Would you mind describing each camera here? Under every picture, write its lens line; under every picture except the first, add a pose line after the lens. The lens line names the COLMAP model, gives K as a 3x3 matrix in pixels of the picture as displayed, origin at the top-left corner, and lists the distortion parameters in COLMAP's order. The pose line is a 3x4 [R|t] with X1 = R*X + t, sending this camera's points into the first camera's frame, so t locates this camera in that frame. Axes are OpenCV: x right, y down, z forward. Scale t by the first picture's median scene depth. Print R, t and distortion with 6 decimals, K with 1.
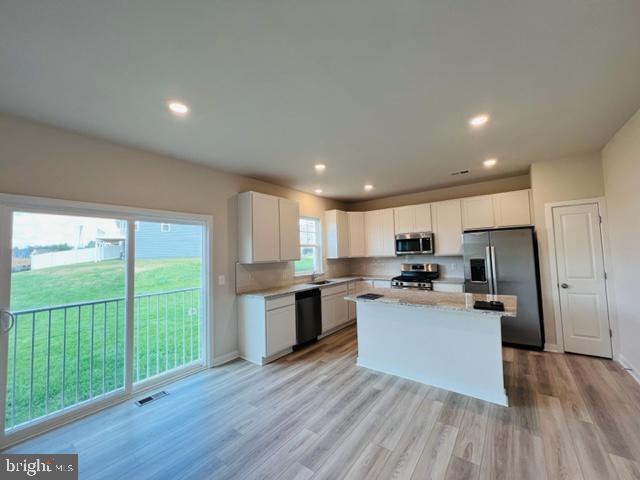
lens RADIAL K [[253.9, 0, 320.0], [0, 253.9, 238.8], [0, 0, 1]] dist [-0.002294, -0.000385]
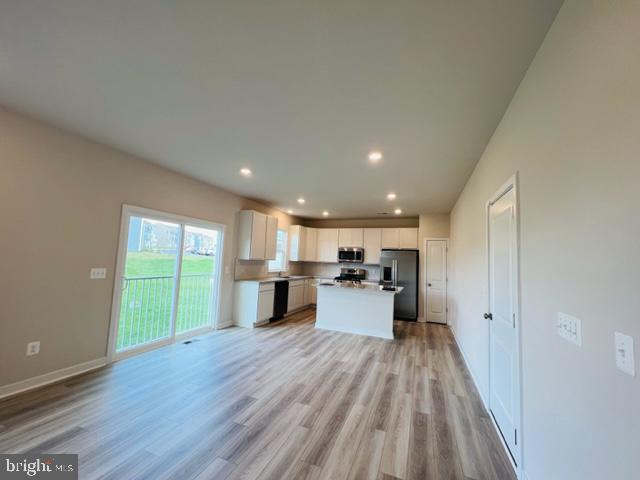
lens RADIAL K [[253.9, 0, 319.6], [0, 253.9, 238.2], [0, 0, 1]] dist [-0.002294, -0.000385]
pose [[0.960234, 0.095328, 0.262417, -0.274614], [-0.088429, 0.995357, -0.038005, -0.005591], [-0.264822, 0.013288, 0.964206, -0.514252]]
